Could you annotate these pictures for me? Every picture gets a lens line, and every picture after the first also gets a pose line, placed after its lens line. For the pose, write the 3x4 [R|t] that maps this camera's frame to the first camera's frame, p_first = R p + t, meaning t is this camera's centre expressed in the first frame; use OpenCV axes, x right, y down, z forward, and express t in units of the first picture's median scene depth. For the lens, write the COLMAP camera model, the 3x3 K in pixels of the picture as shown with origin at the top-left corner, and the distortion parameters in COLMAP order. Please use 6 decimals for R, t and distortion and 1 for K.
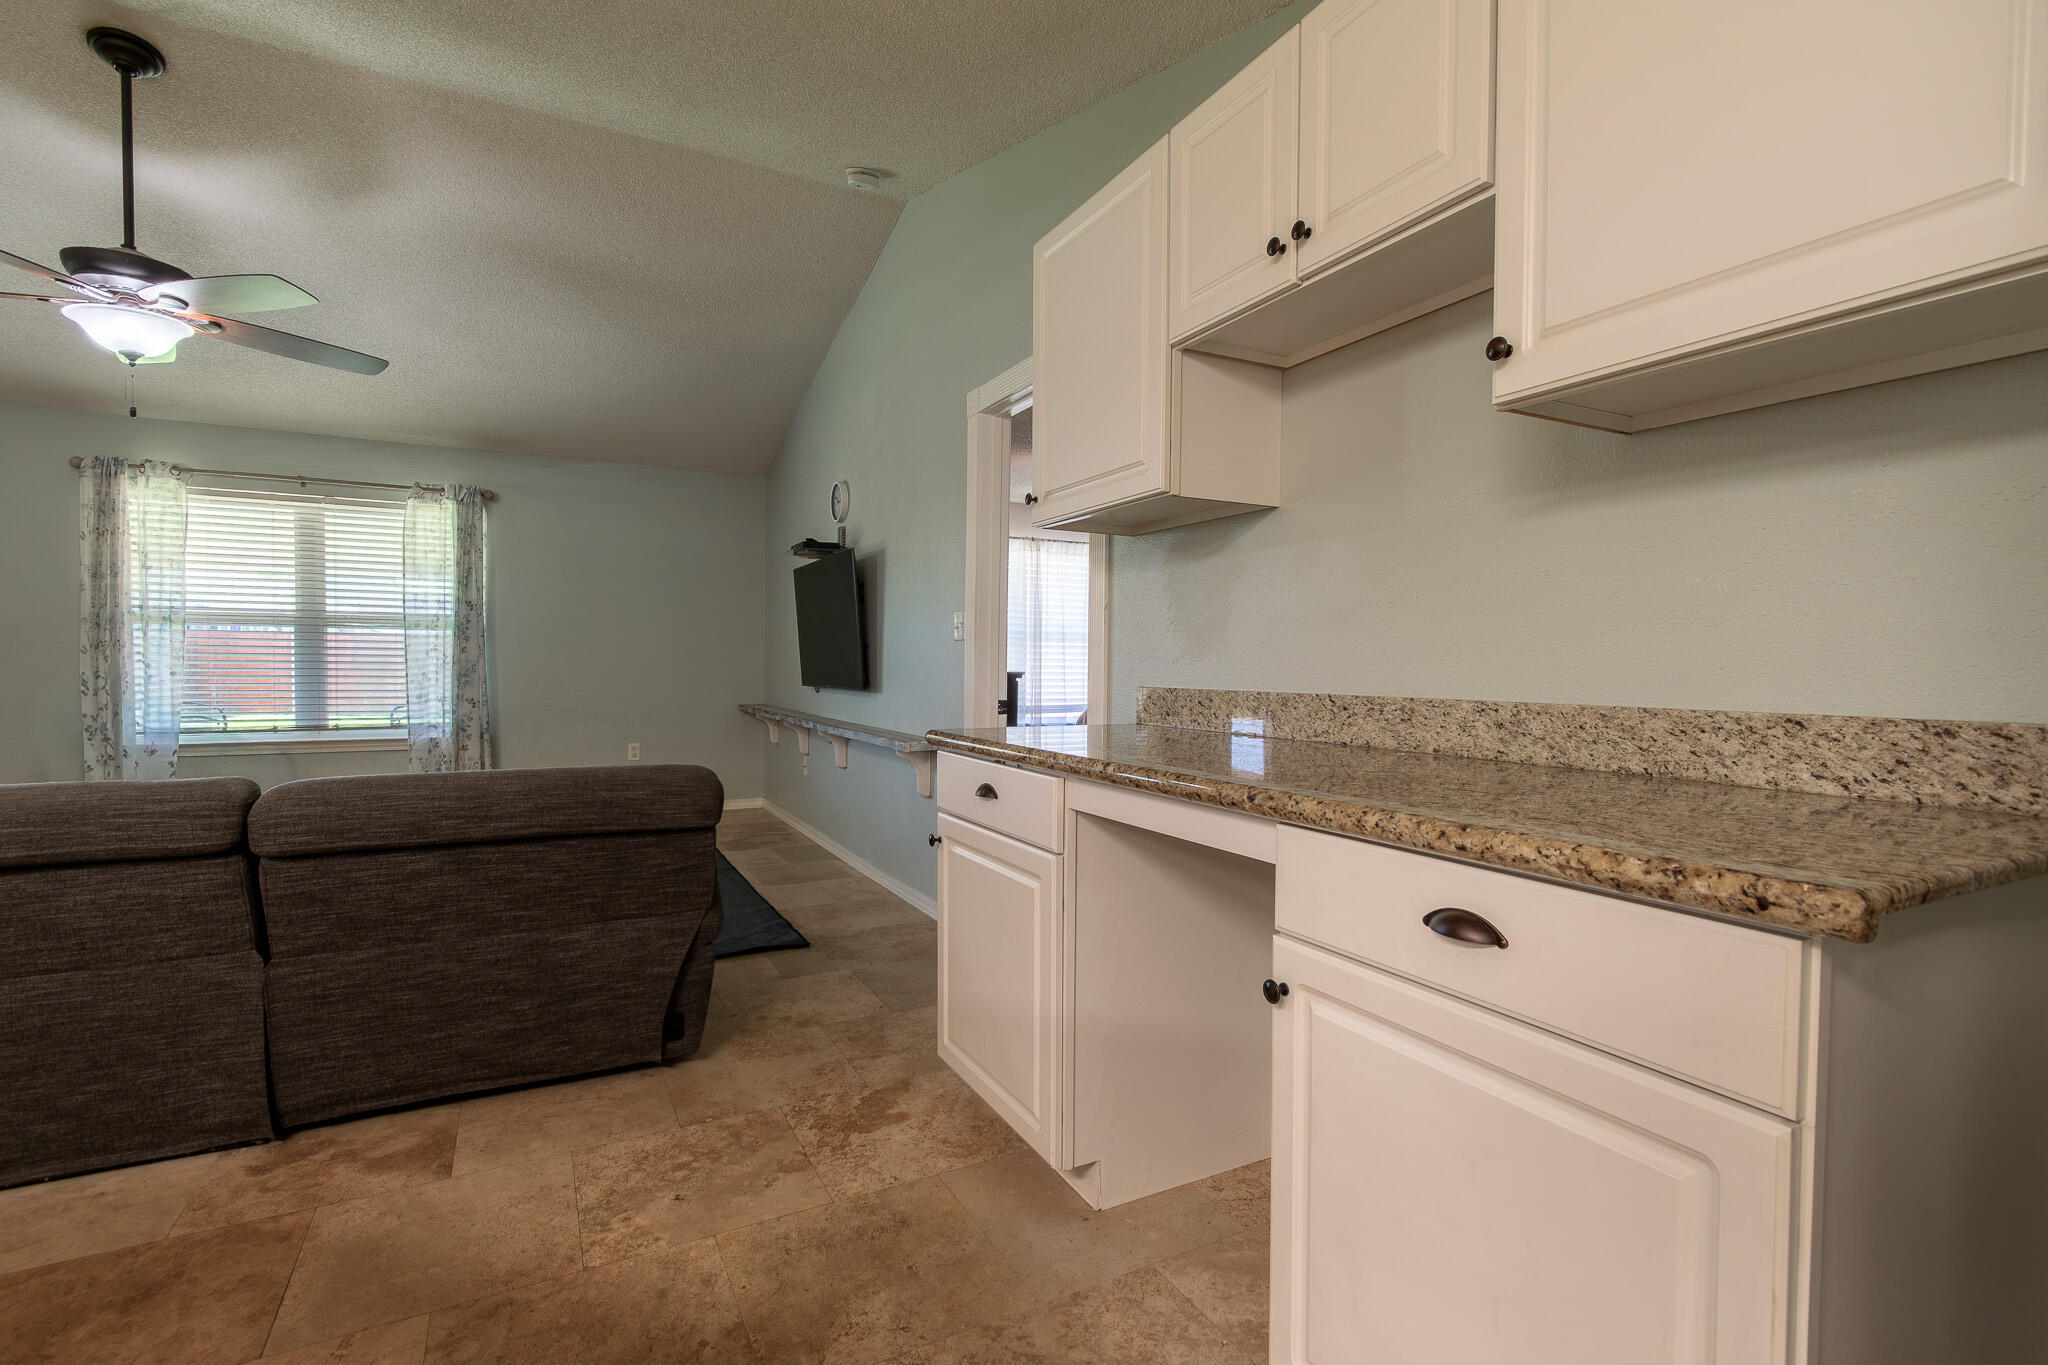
lens RADIAL K [[944.7, 0, 1024.0], [0, 944.7, 682.5], [0, 0, 1]] dist [0.000473, 0.000021]
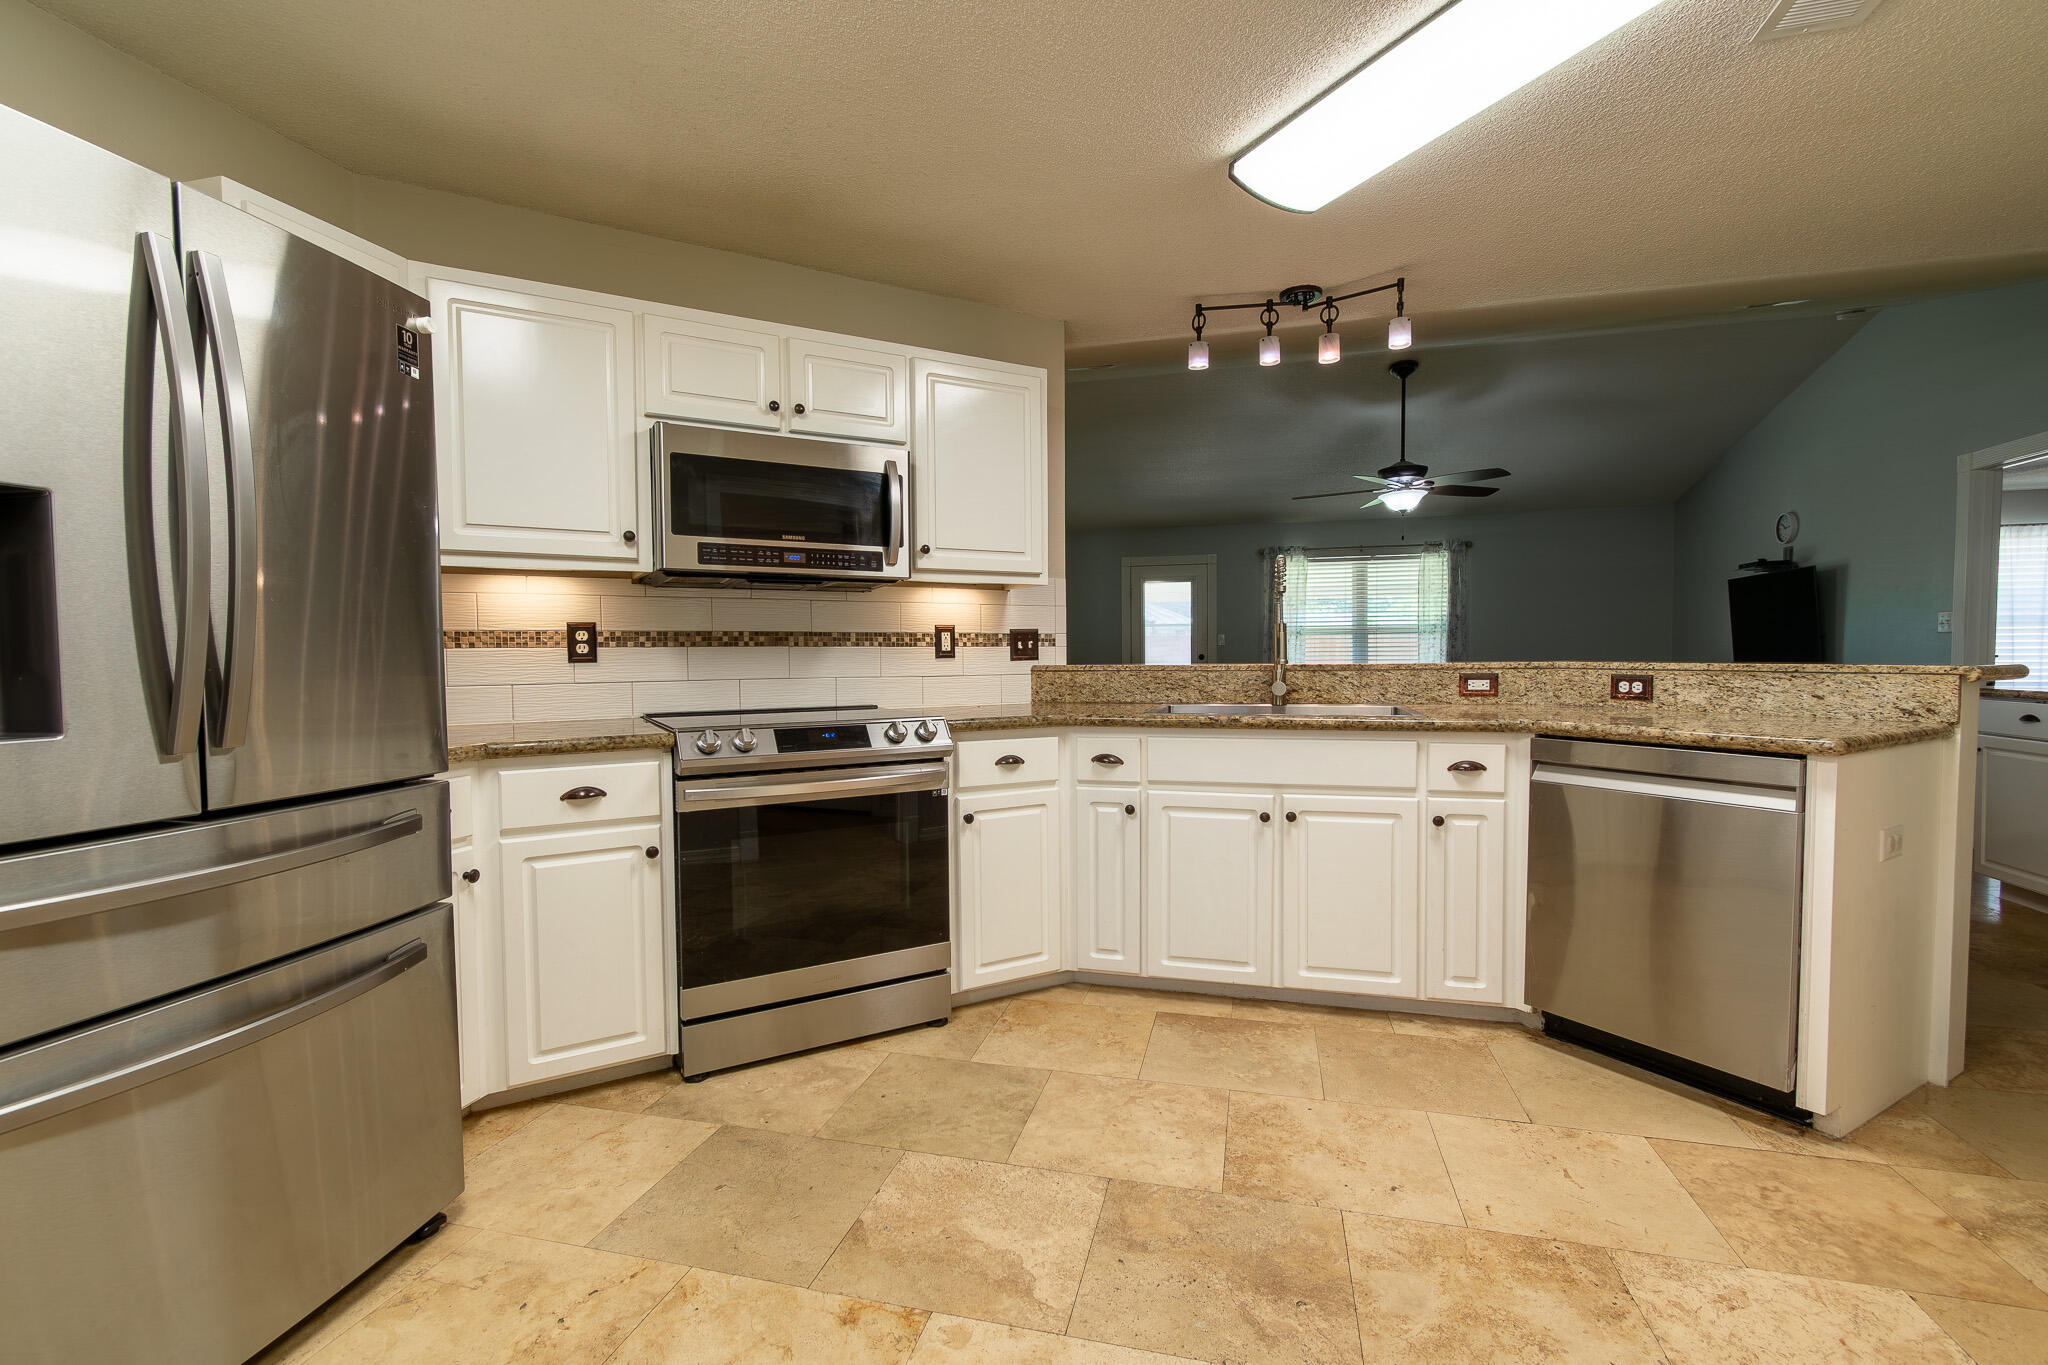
lens RADIAL K [[912.5, 0, 1024.0], [0, 912.5, 682.5], [0, 0, 1]] dist [0.010020, -0.006840]
pose [[0.734434, 0.005945, -0.678654, -0.108907], [0.000943, 0.999952, 0.009781, 0.010290], [0.678680, -0.007824, 0.734393, -0.660581]]
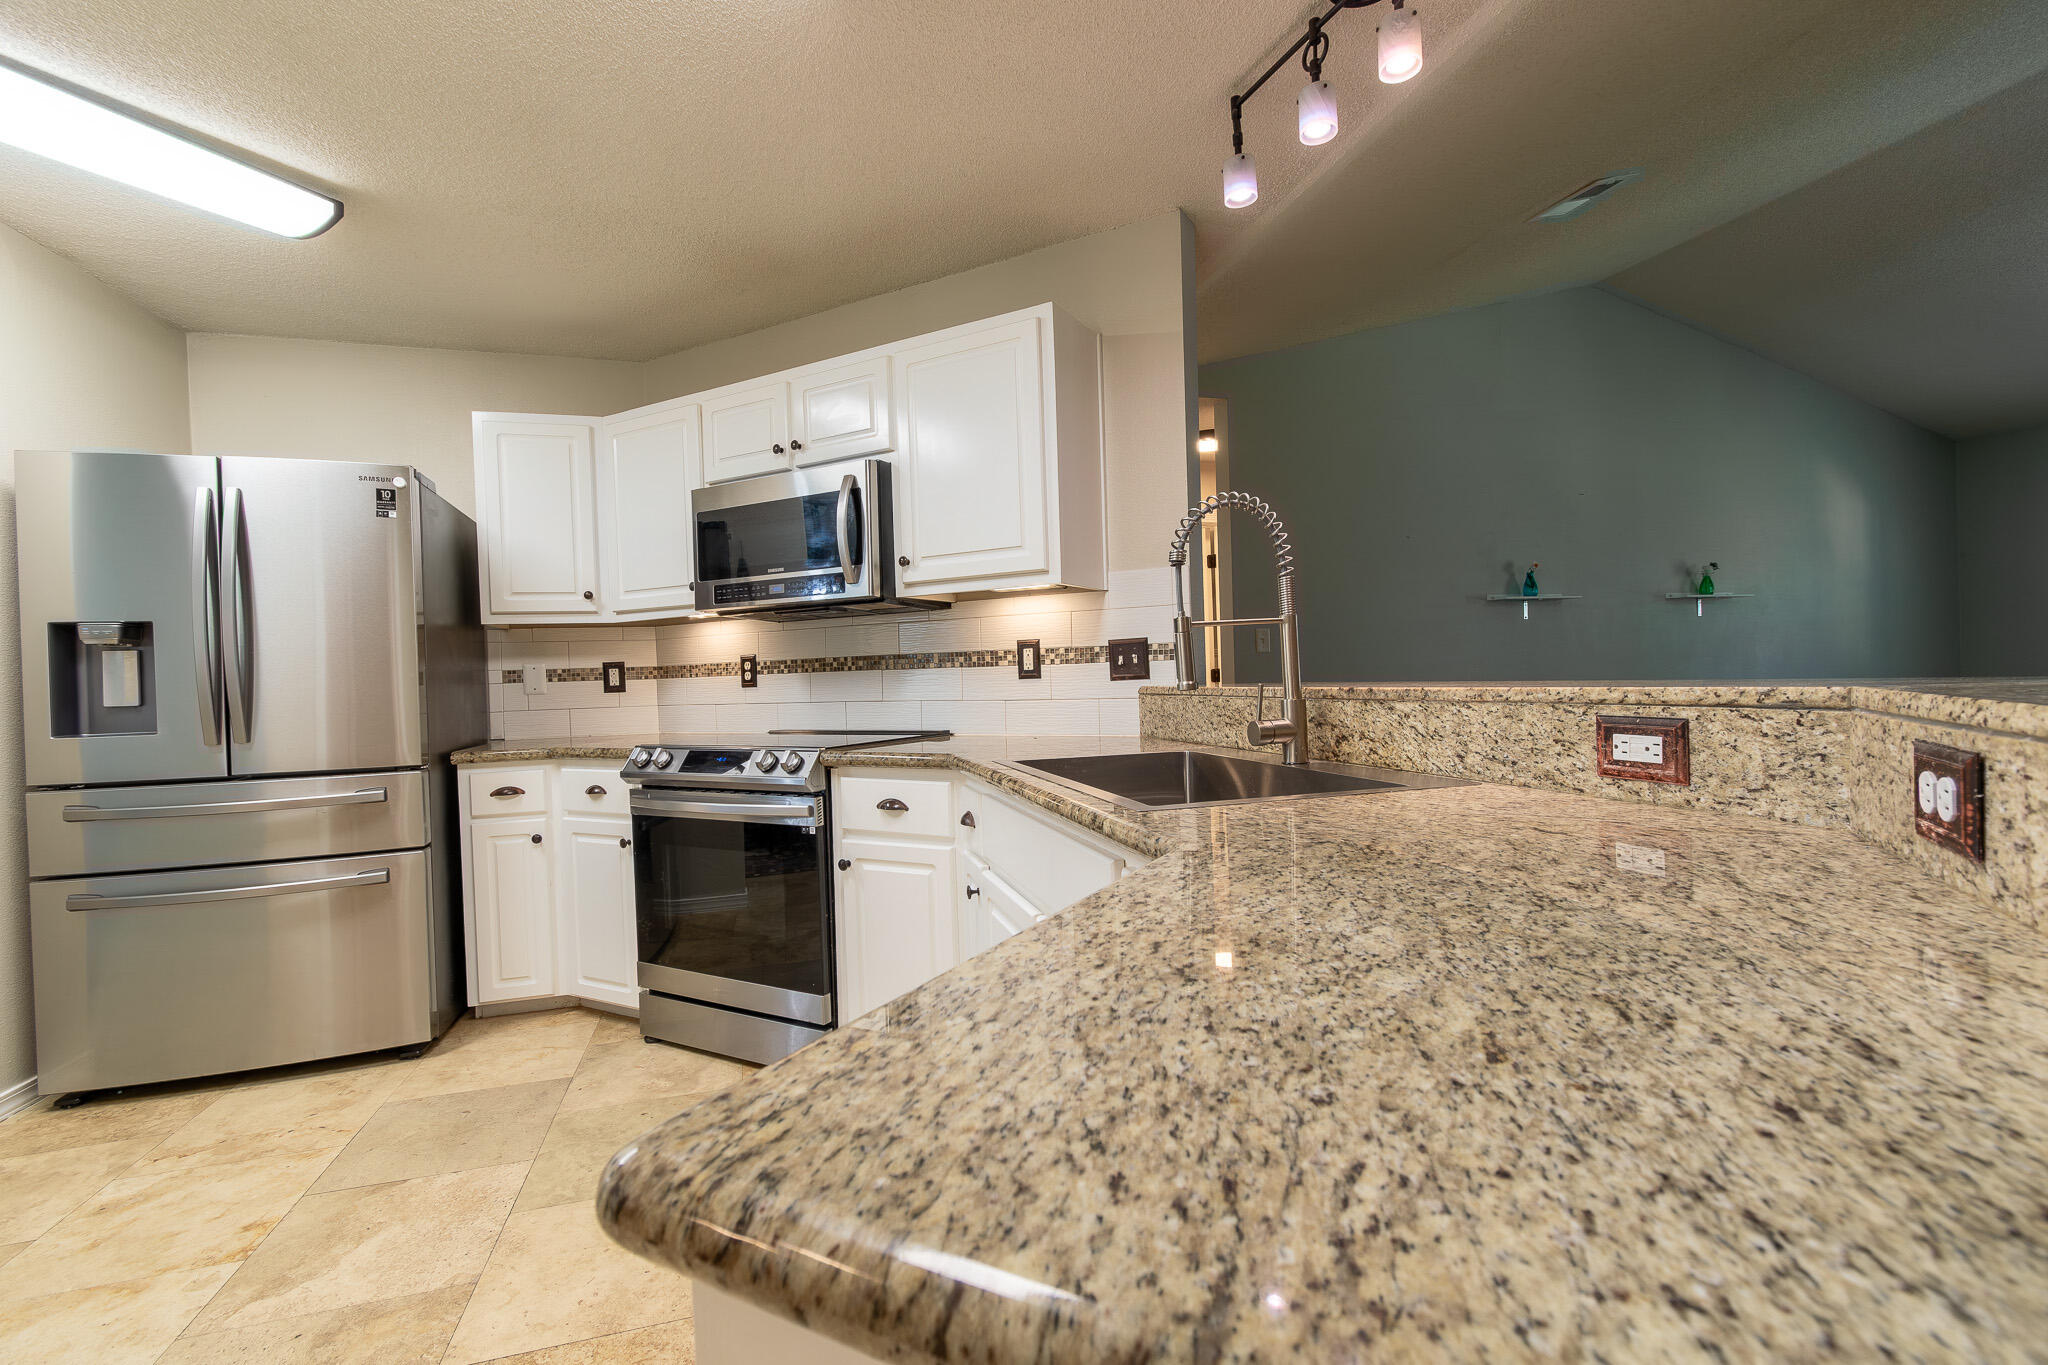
lens RADIAL K [[902.3, 0, 1024.0], [0, 902.3, 682.5], [0, 0, 1]] dist [-0.000401, -0.000096]
pose [[-0.197235, 0.003098, -0.980351, 0.035423], [0.008049, 0.999966, 0.001541, -0.016002], [0.980323, -0.007586, -0.197254, 0.831248]]
